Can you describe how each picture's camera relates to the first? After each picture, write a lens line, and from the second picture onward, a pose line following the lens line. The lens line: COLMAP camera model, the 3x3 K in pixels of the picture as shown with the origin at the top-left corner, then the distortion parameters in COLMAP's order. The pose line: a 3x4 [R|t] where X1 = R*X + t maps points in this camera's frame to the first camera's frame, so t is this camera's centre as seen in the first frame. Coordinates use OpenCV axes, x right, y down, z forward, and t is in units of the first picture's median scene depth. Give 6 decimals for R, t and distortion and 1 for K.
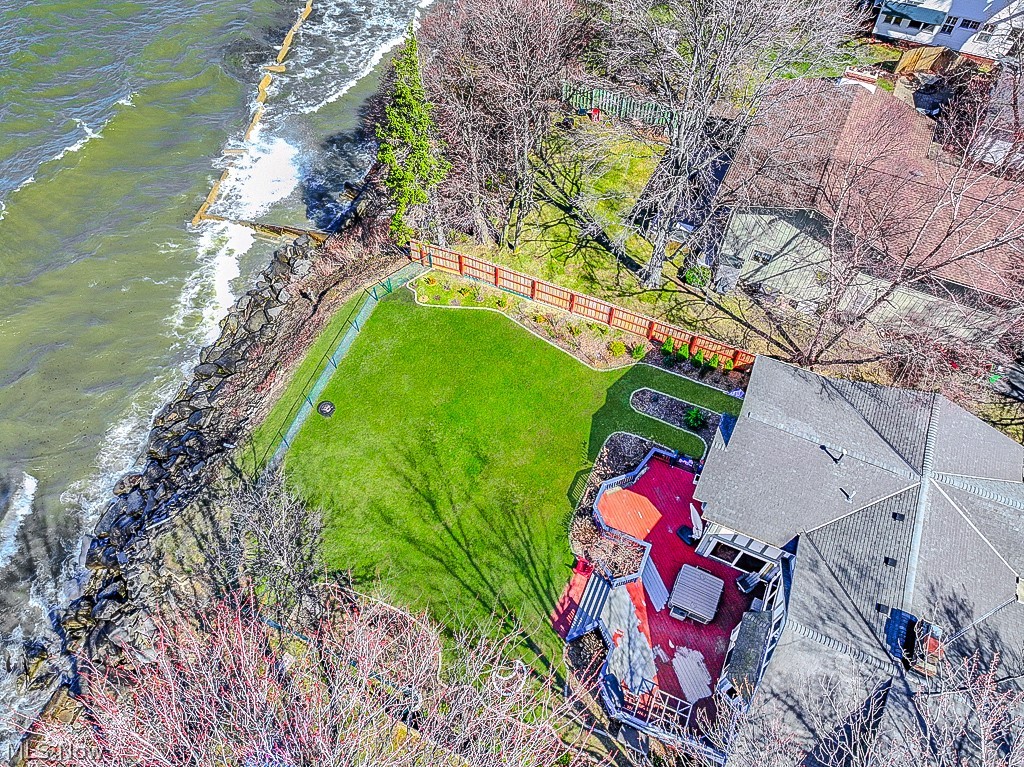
lens RADIAL K [[728.4, 0, 512.0], [0, 728.4, 383.5], [0, 0, 1]] dist [0.000140, 0.003971]
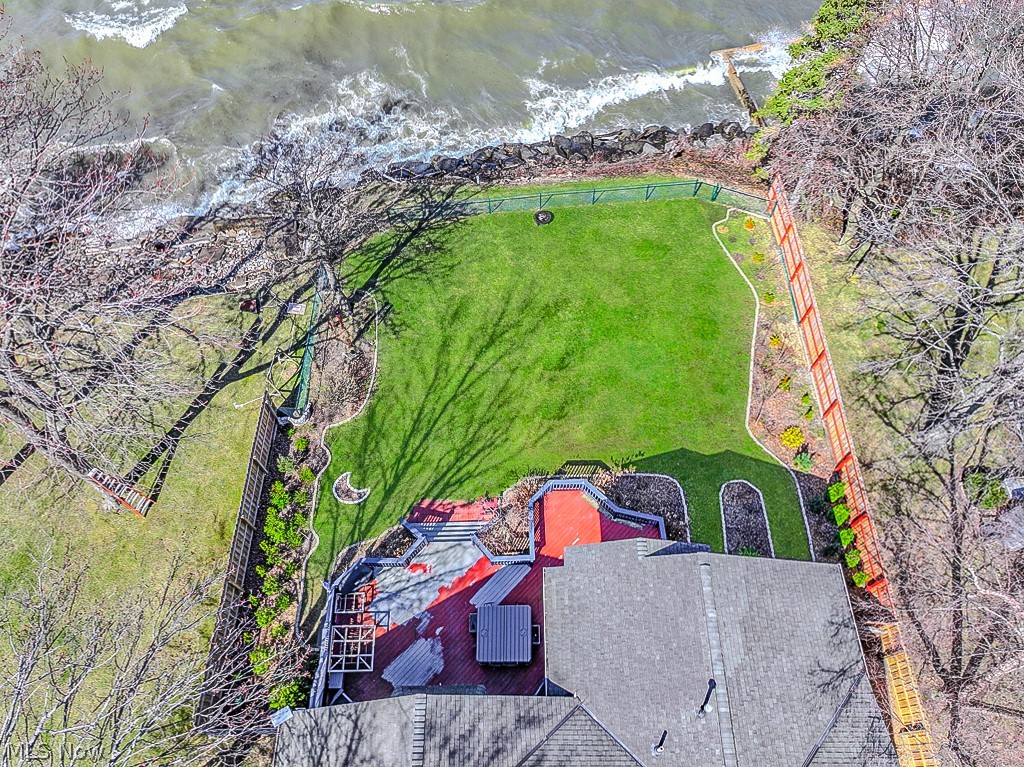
lens RADIAL K [[728.4, 0, 512.0], [0, 728.4, 383.5], [0, 0, 1]] dist [0.000140, 0.003971]
pose [[0.423451, 0.780768, -0.459445, 0.396333], [-0.739094, 0.591018, 0.323169, -0.134958], [0.523860, 0.202726, 0.827328, 0.279329]]
